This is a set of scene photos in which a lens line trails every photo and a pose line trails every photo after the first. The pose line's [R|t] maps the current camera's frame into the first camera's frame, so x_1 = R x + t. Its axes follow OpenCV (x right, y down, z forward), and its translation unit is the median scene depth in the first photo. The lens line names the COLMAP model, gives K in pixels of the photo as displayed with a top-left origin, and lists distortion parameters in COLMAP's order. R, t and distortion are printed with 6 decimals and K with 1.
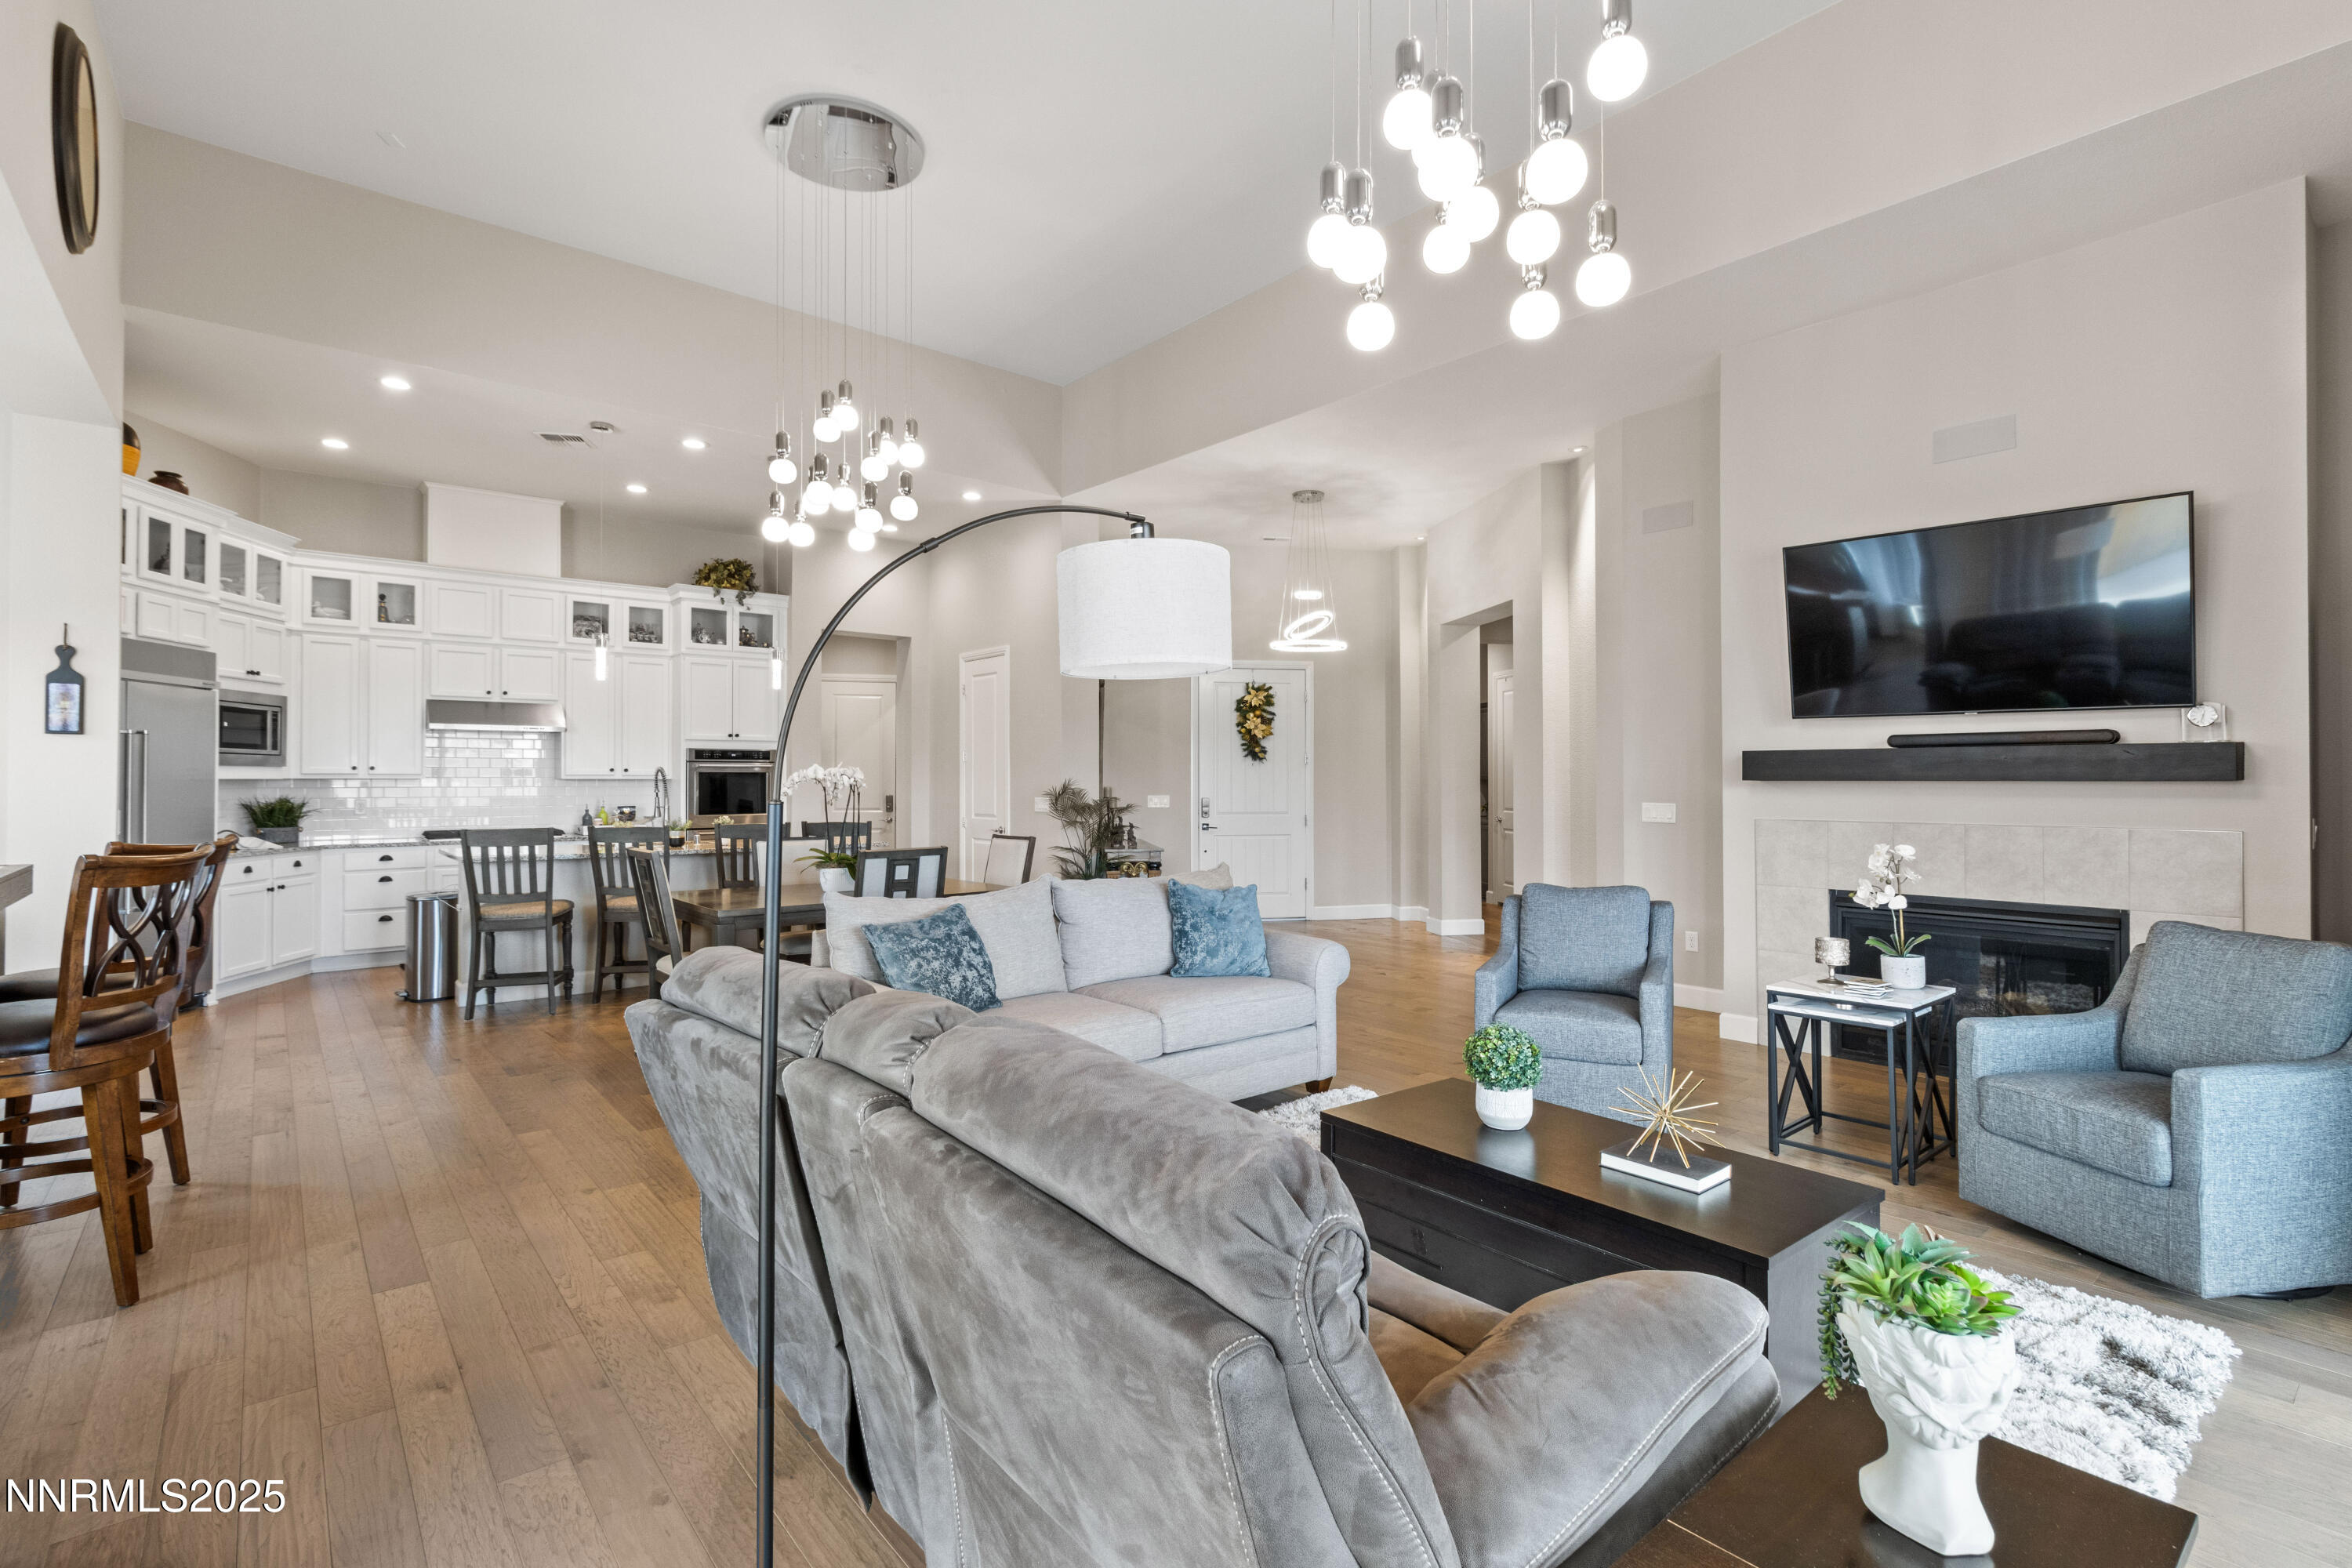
lens RADIAL K [[1092.5, 0, 1187.8], [0, 1092.5, 771.8], [0, 0, 1]] dist [0.000167, 0.000112]
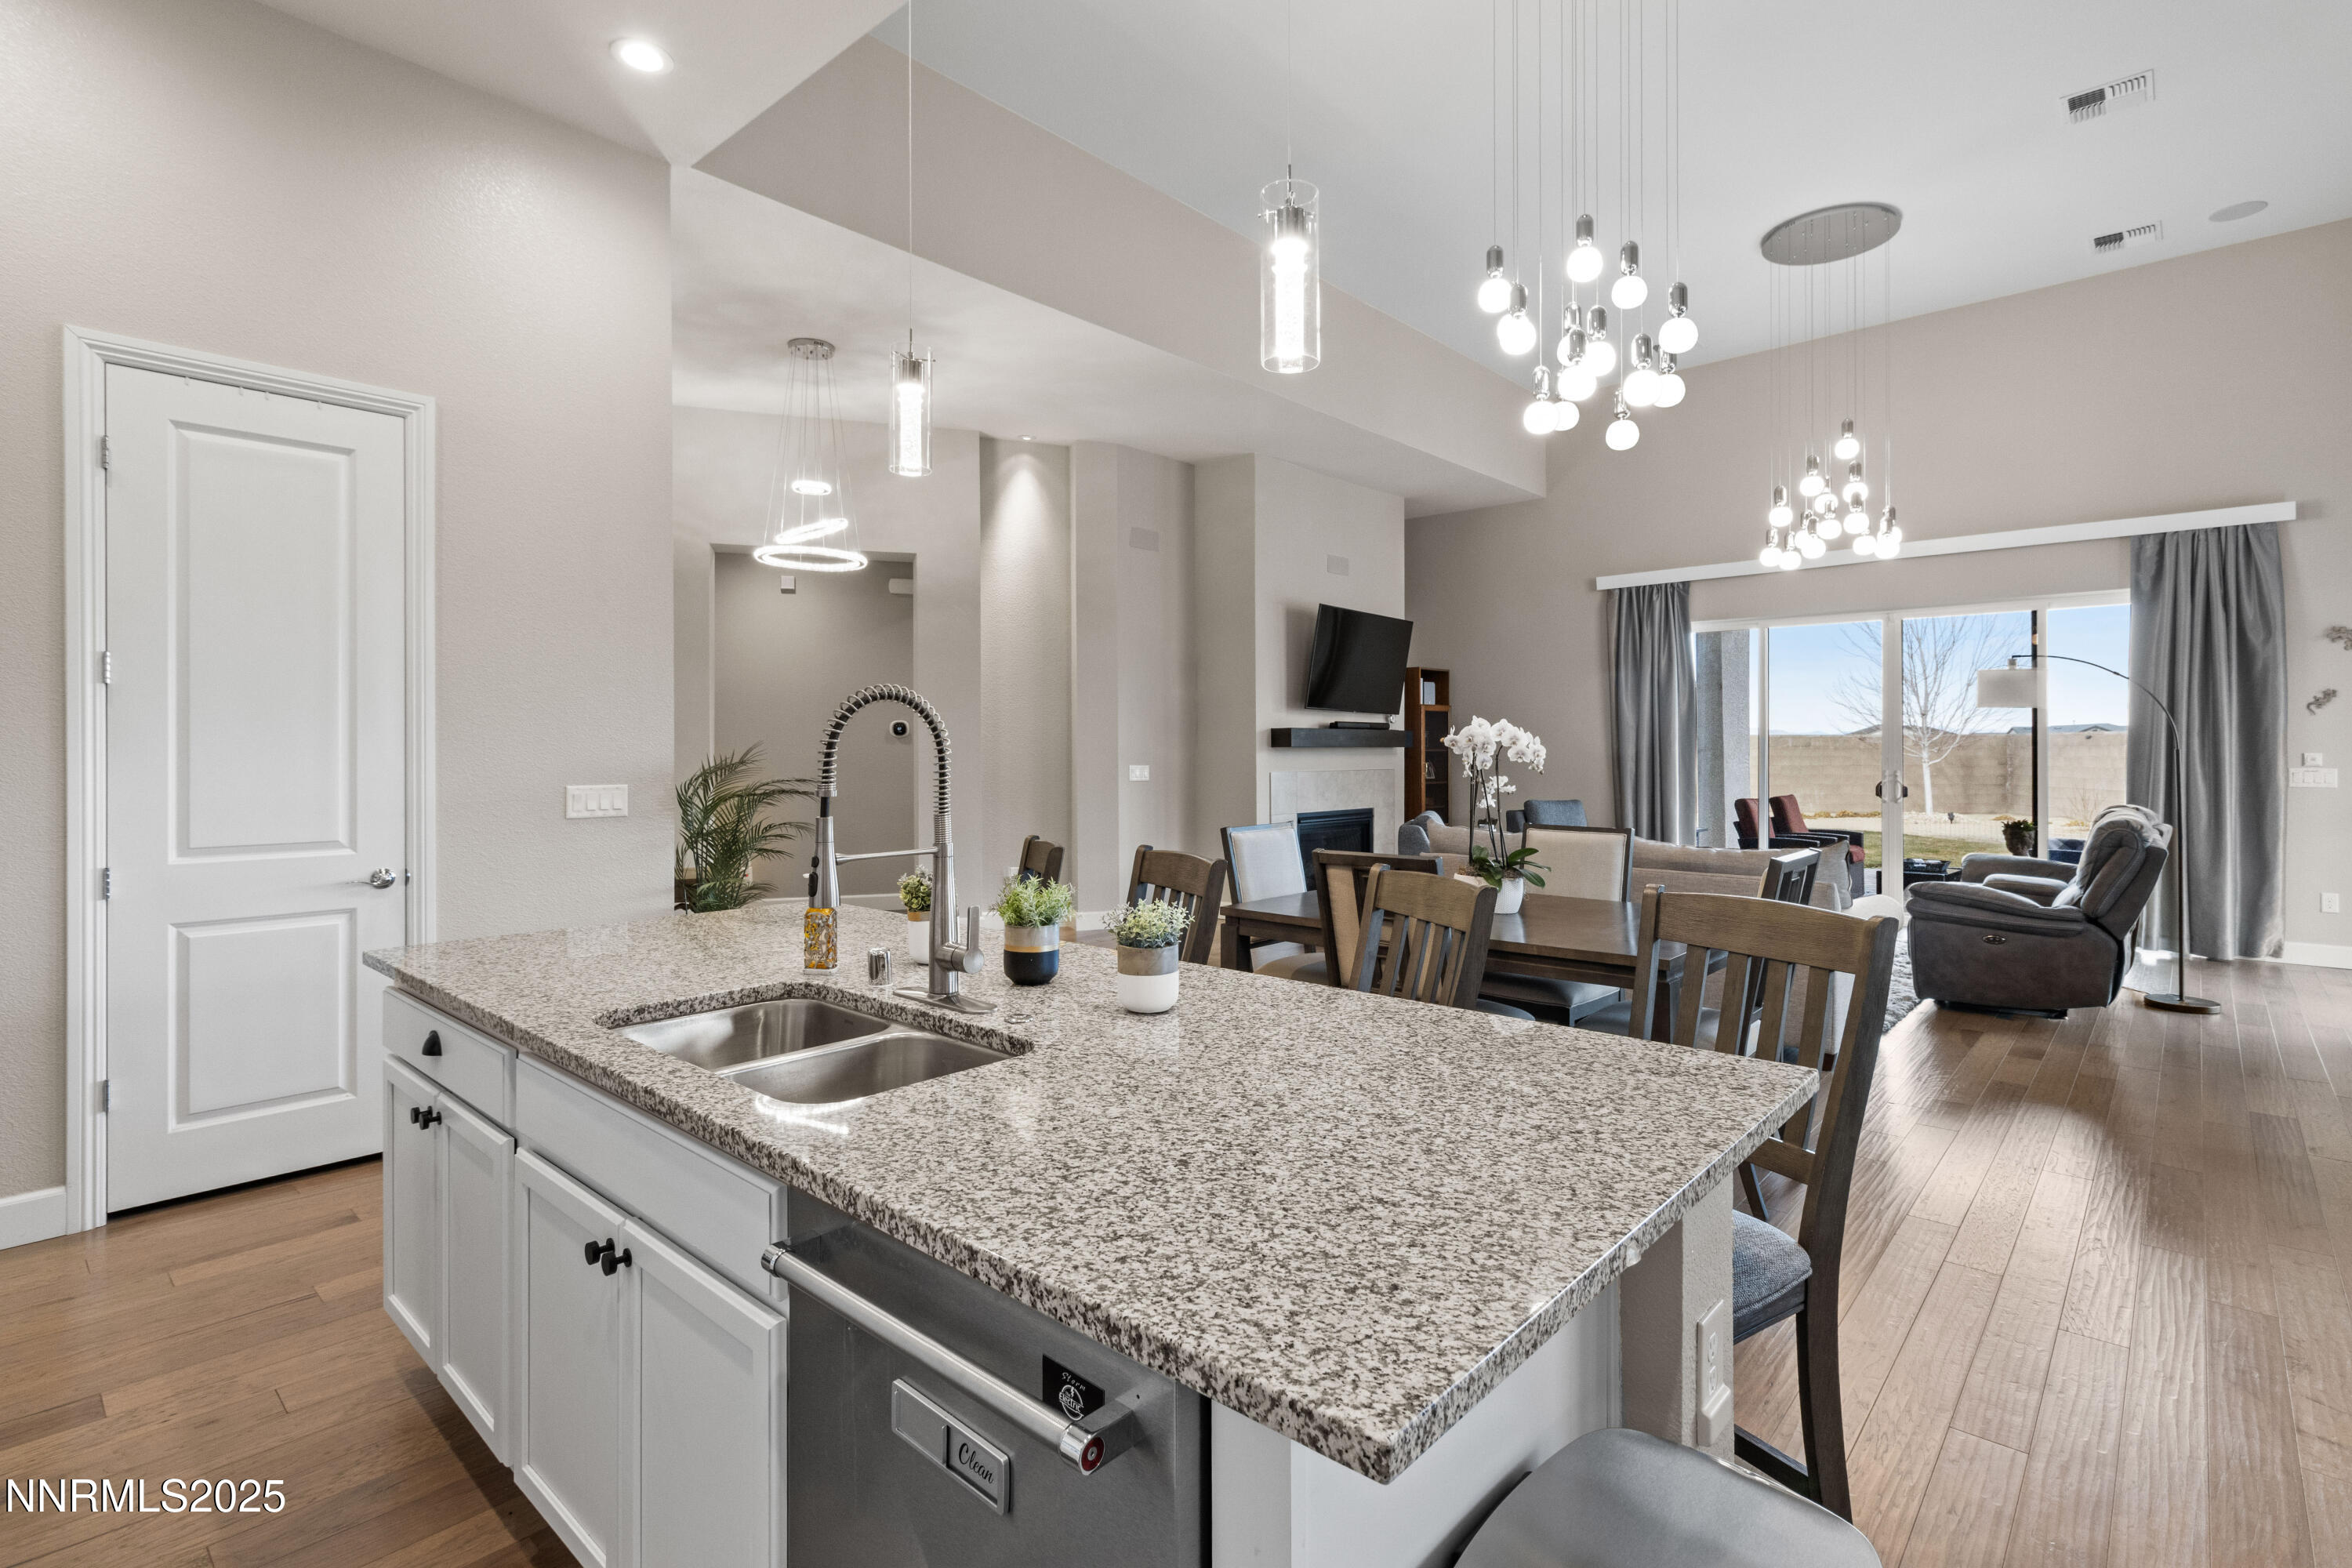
lens RADIAL K [[1111.5, 0, 1202.6], [0, 1111.5, 746.1], [0, 0, 1]] dist [-0.002093, 0.000808]
pose [[-0.141974, 0.002215, 0.989868, -0.701139], [-0.006408, 0.999974, -0.003157, 0.008648], [-0.989850, -0.006791, -0.141956, 0.925902]]
